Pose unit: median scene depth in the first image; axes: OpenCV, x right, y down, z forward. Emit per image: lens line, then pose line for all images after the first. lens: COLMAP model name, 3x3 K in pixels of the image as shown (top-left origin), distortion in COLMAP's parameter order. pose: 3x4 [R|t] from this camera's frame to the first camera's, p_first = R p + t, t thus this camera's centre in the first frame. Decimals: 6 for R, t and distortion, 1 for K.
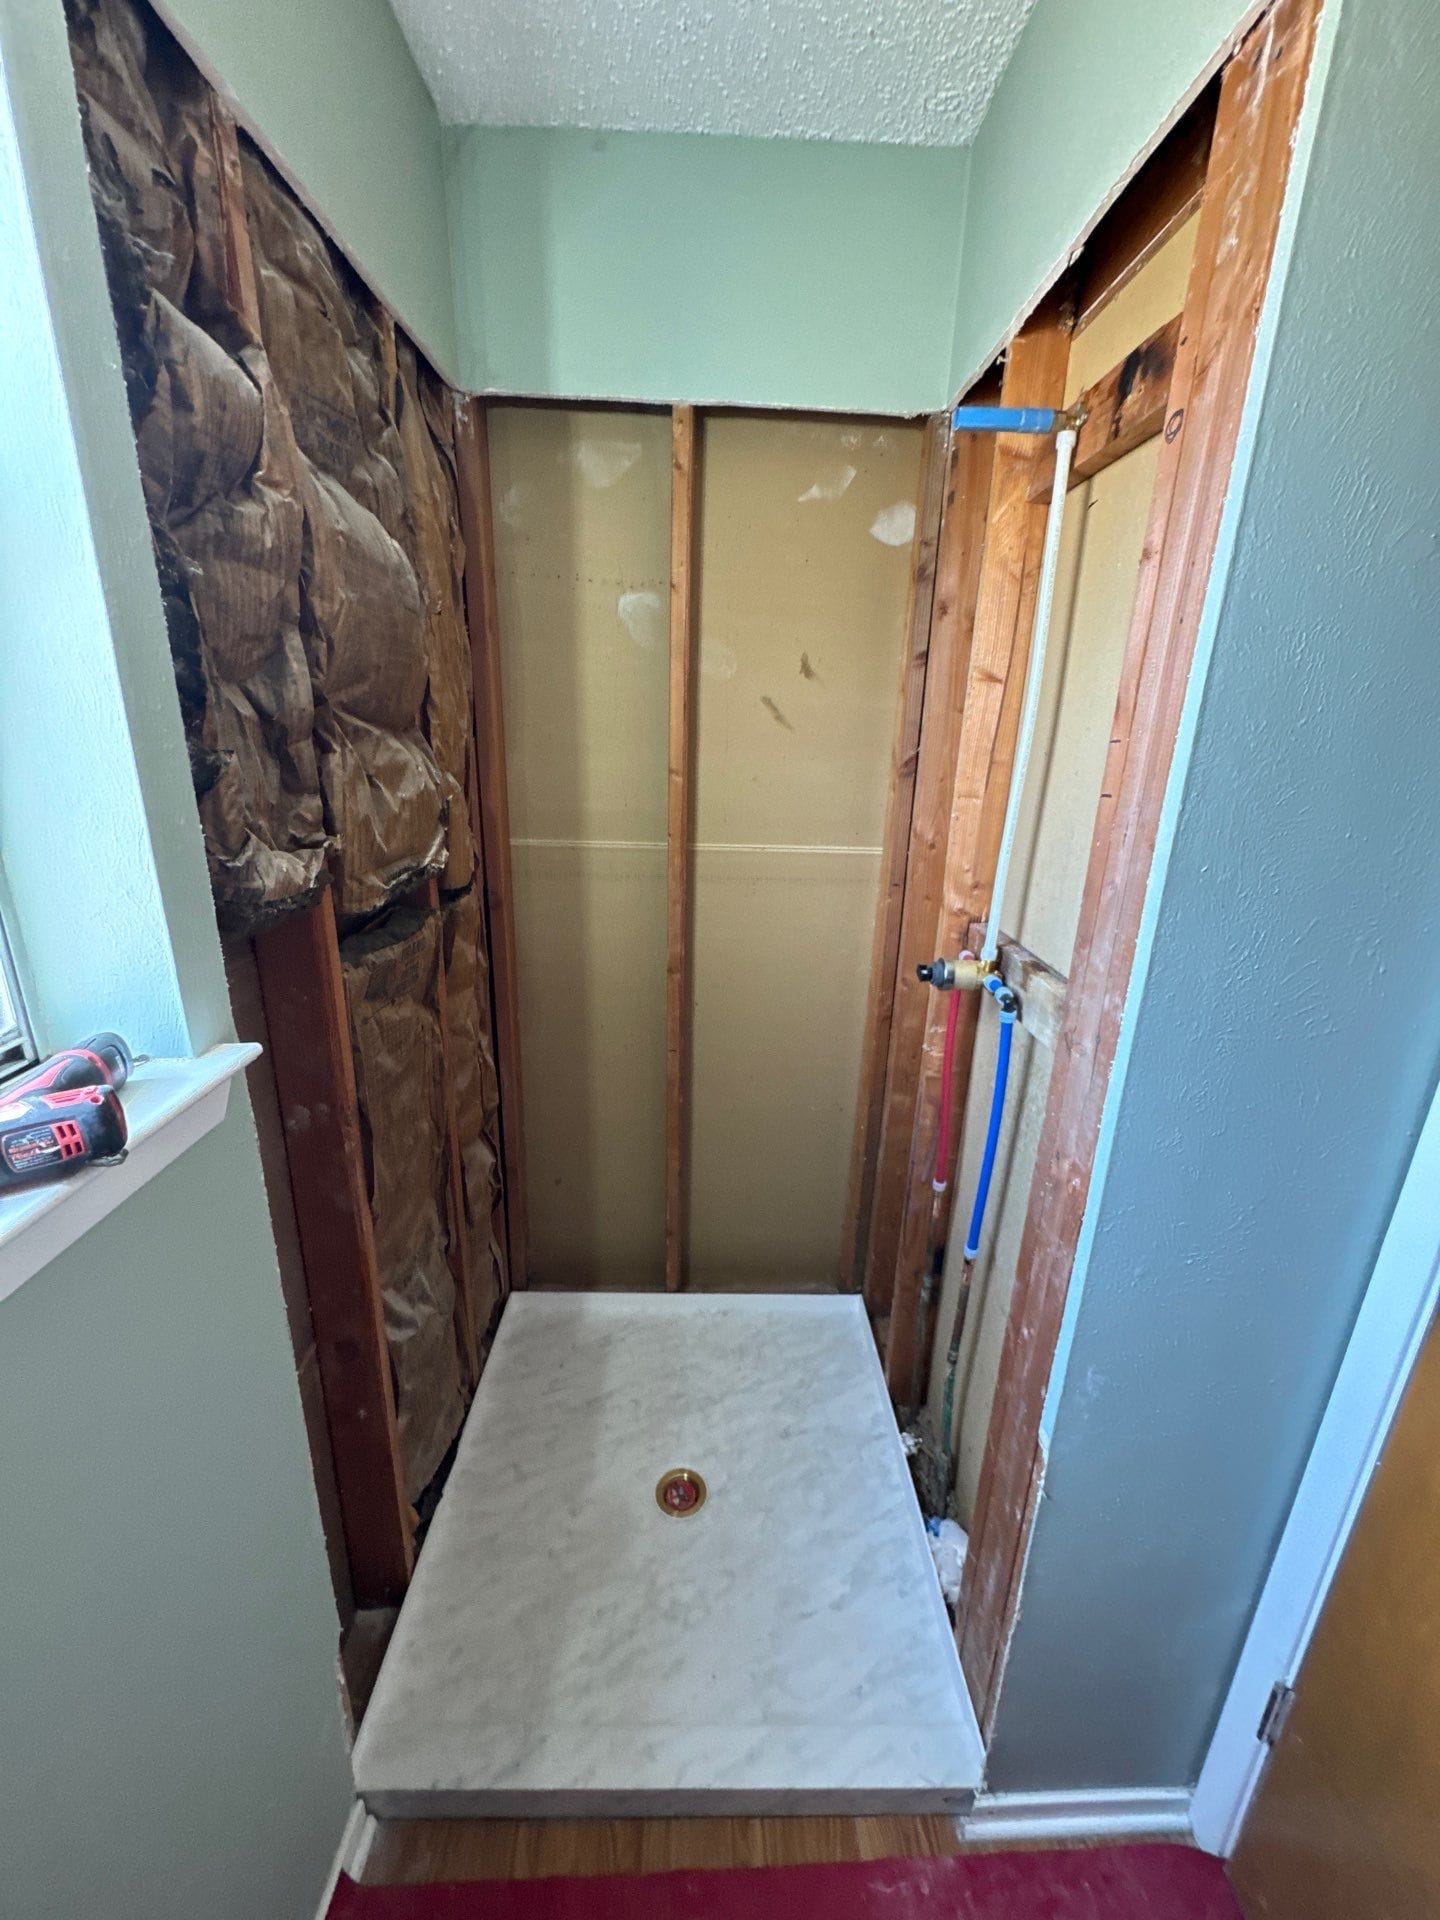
lens RADIAL K [[766.6, 0, 720.0], [0, 766.6, 960.0], [0, 0, 1]] dist [-0.000976, -0.000193]
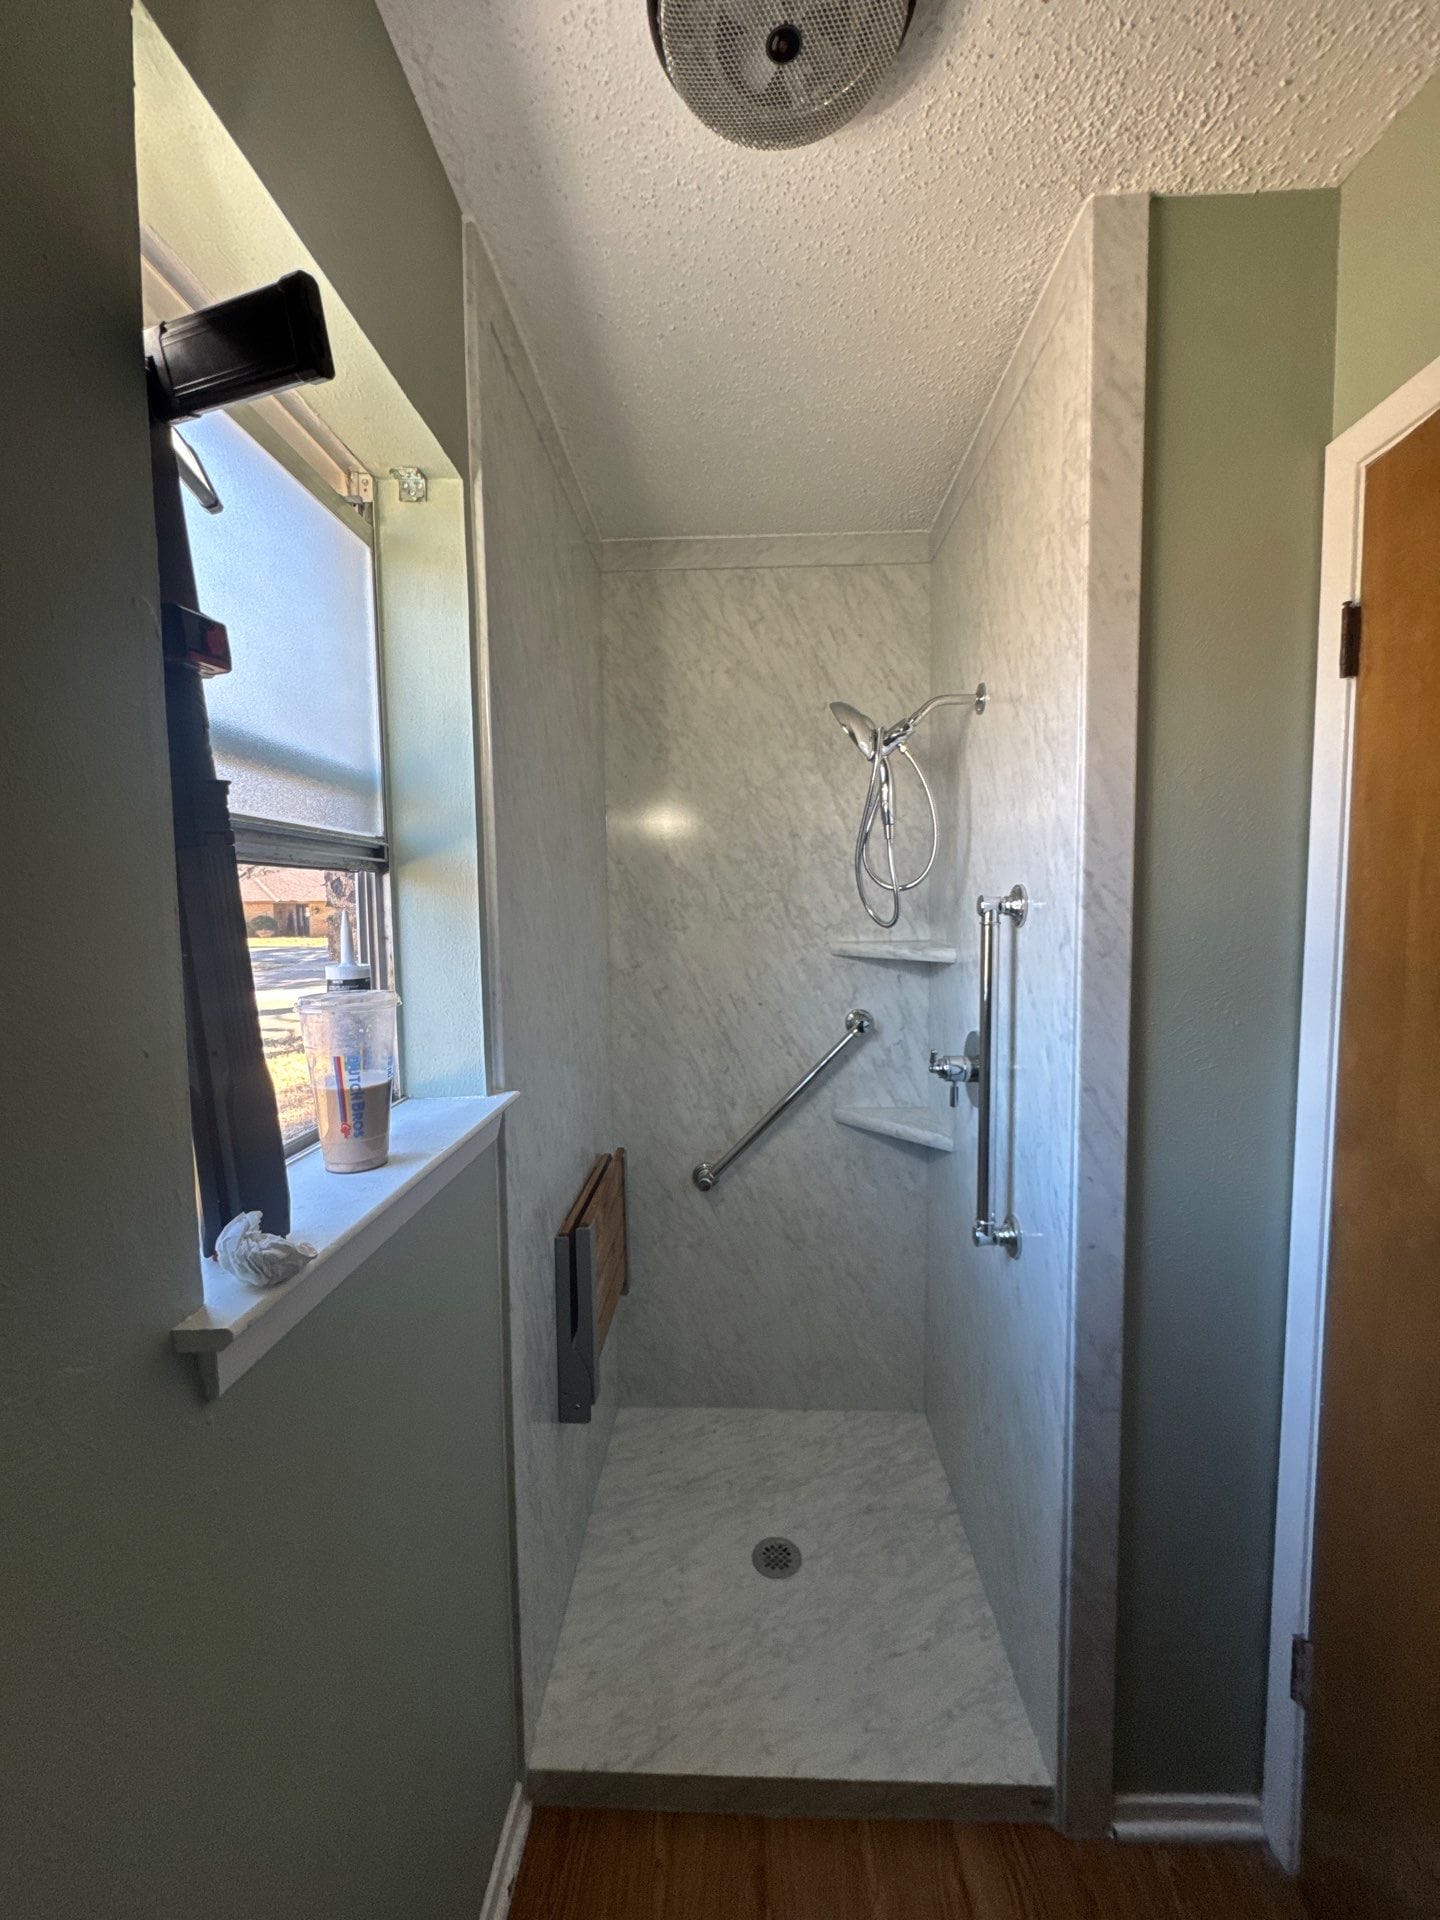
lens RADIAL K [[759.2, 0, 720.0], [0, 759.2, 960.0], [0, 0, 1]] dist [-0.001195, -0.000025]
pose [[0.997742, -0.035300, -0.057146, -0.040606], [0.021487, 0.973803, -0.226375, 0.102665], [0.063640, 0.224636, 0.972362, -0.280306]]
